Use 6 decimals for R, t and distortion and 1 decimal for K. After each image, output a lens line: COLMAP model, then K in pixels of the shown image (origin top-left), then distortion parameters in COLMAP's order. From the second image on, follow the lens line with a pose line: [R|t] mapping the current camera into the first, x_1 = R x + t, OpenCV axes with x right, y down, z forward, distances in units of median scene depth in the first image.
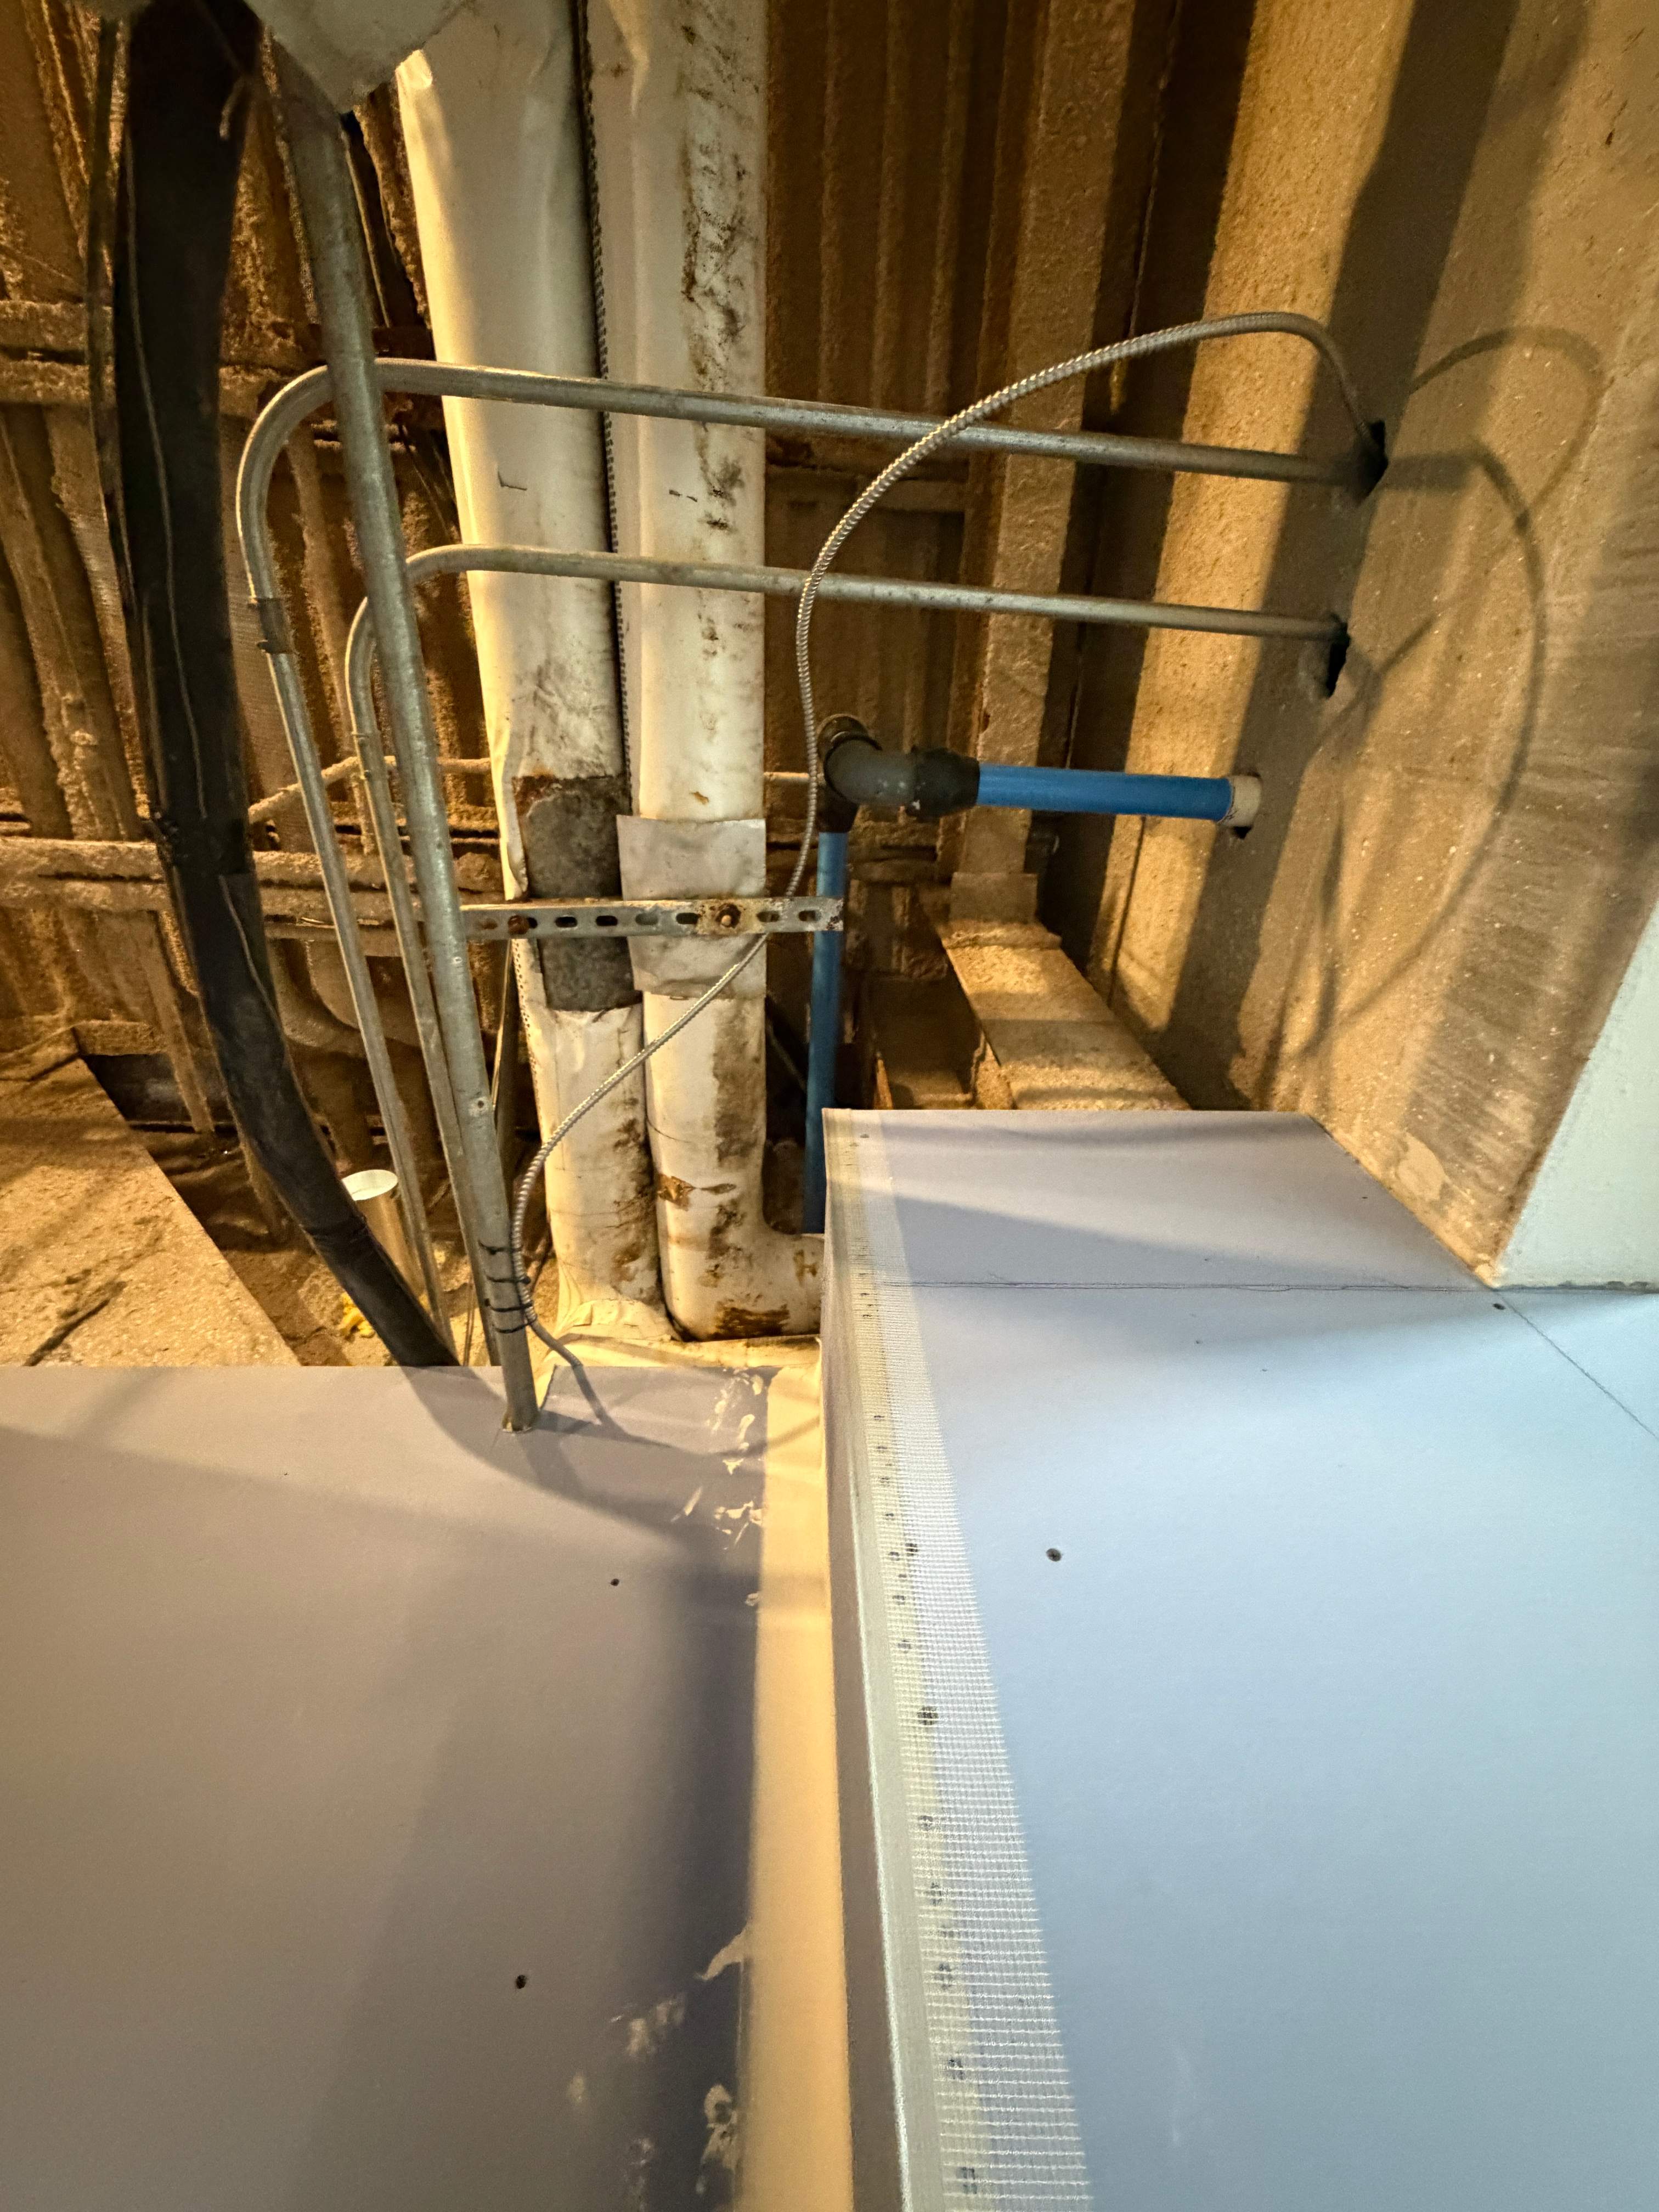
lens RADIAL K [[885.1, 0, 826.5], [0, 885.1, 1106.0], [0, 0, 1]] dist [0.000823, -0.000120]
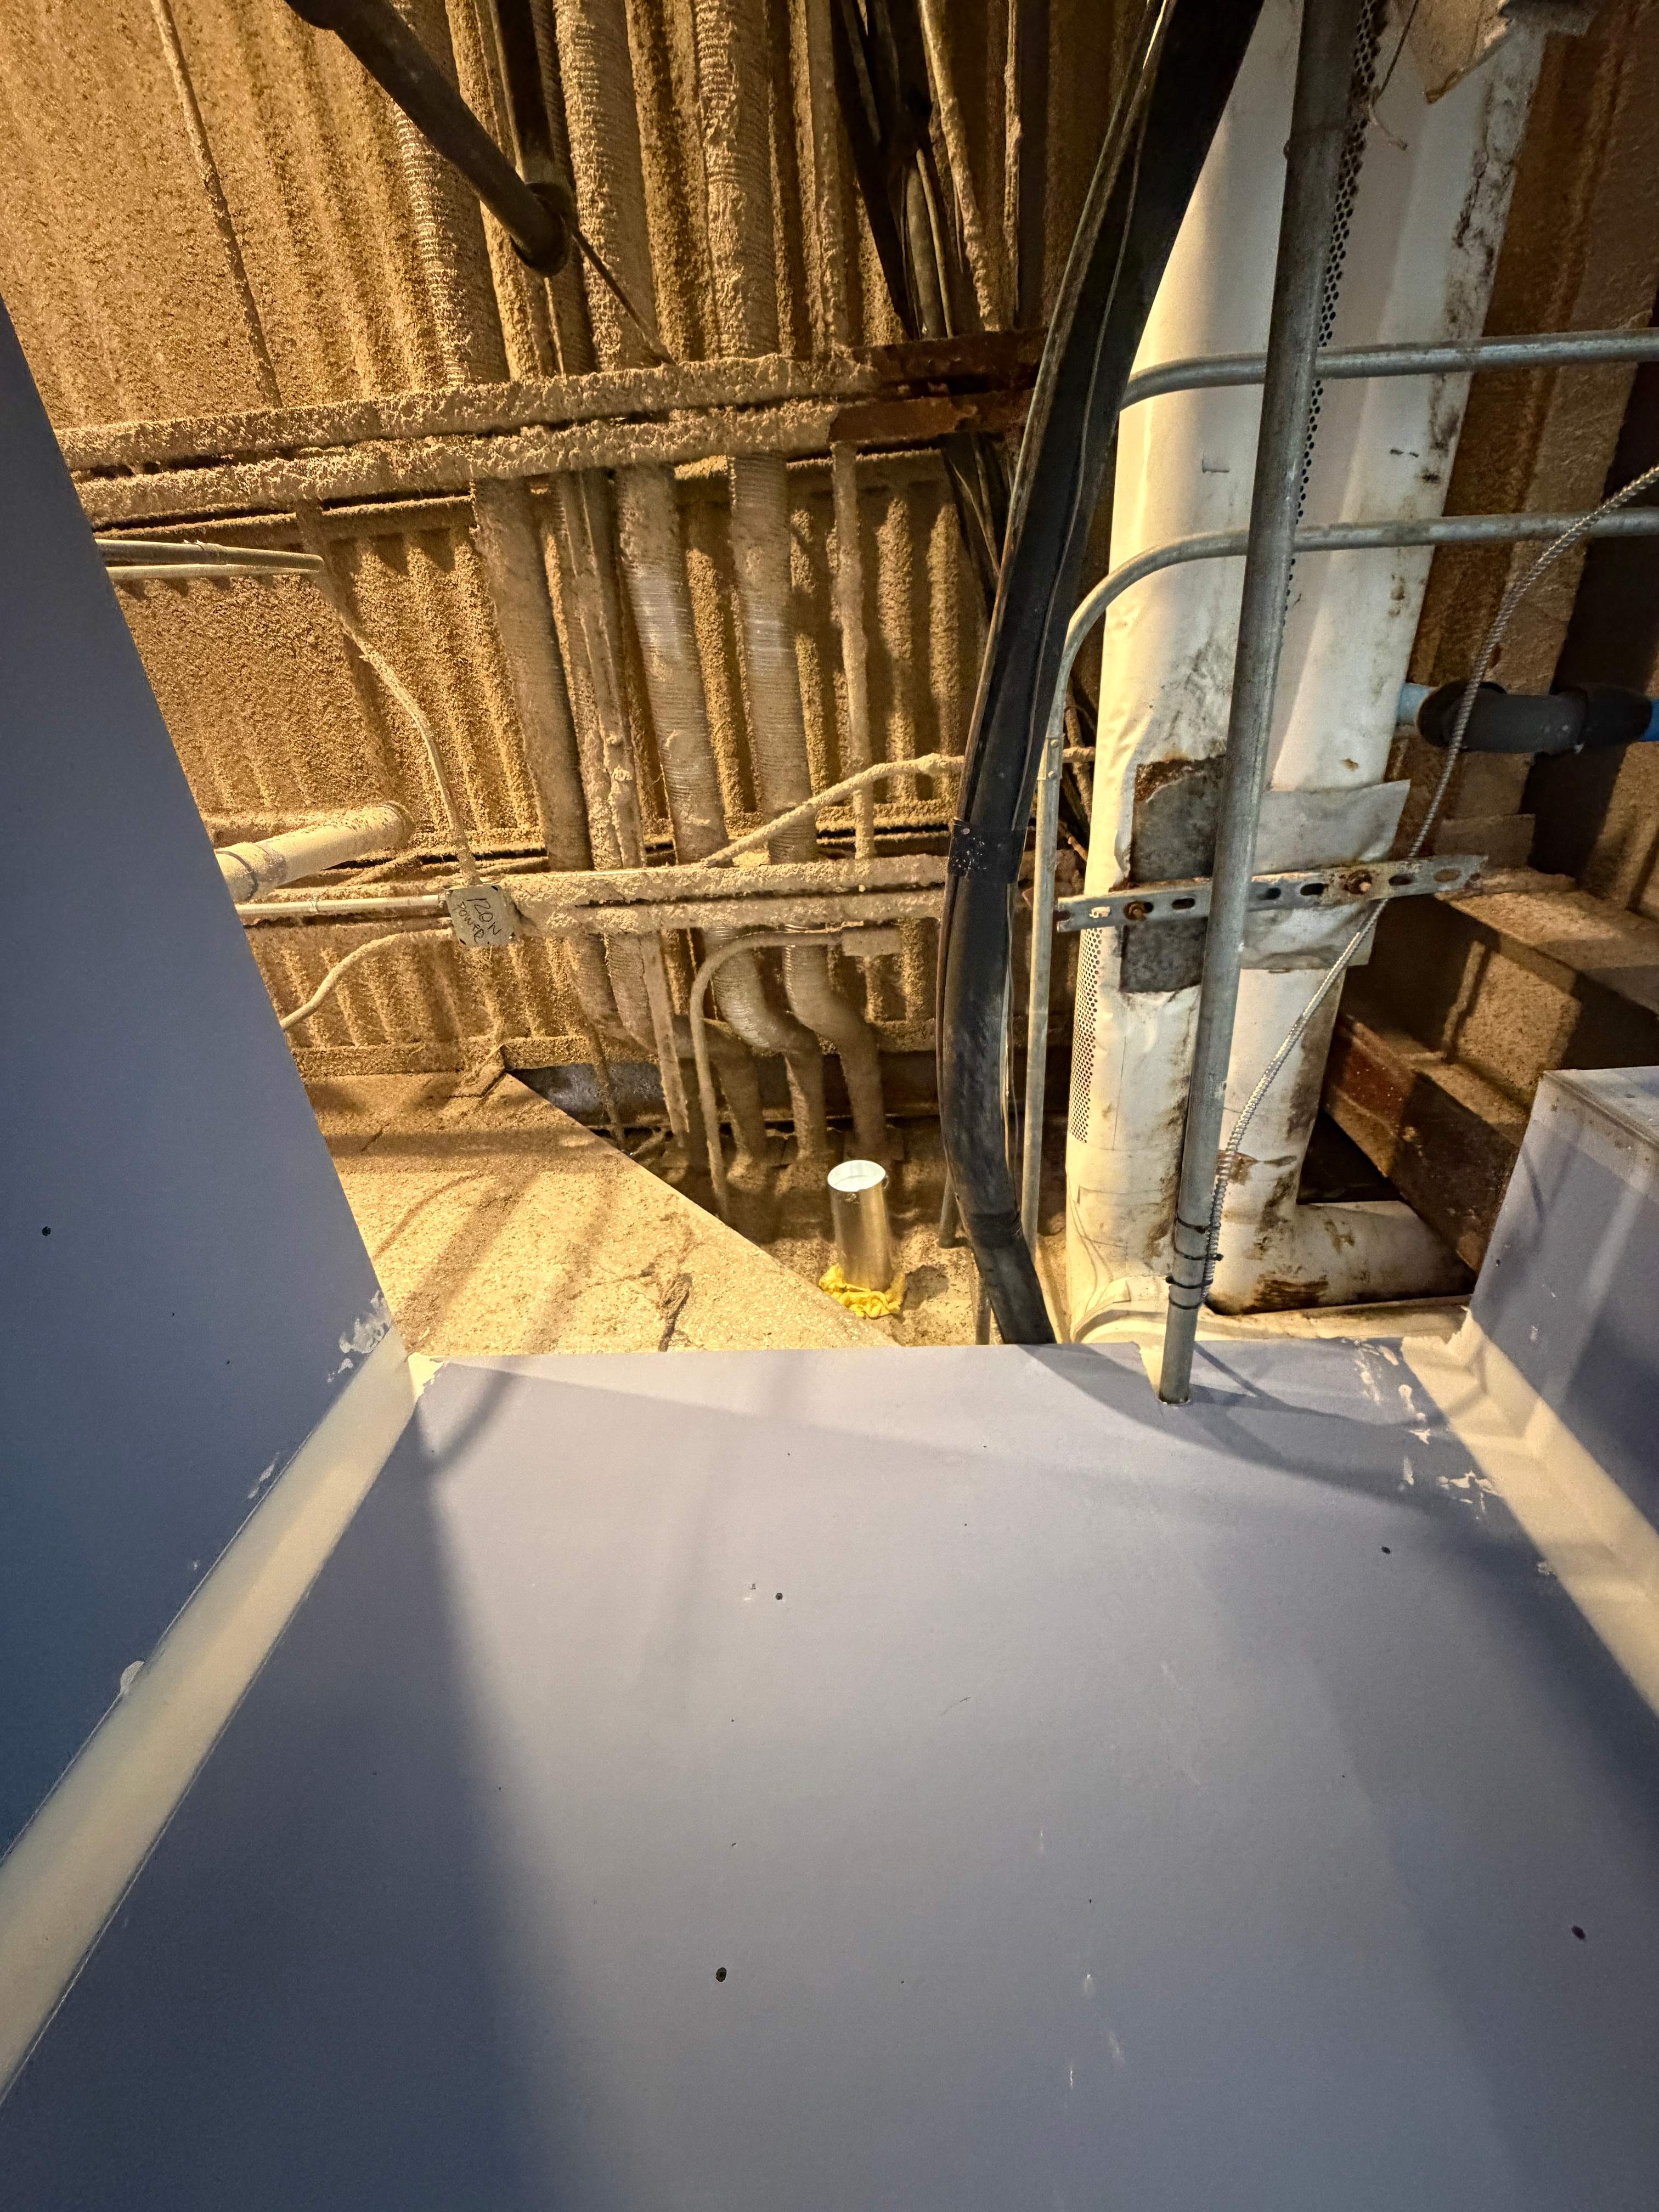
lens RADIAL K [[885.1, 0, 825.2], [0, 885.1, 1106.4], [0, 0, 1]] dist [0.000823, -0.000120]
pose [[0.989620, -0.056911, -0.131962, -0.517672], [0.060109, 0.997984, 0.020379, -0.019918], [0.130537, -0.028099, 0.991045, -0.053993]]
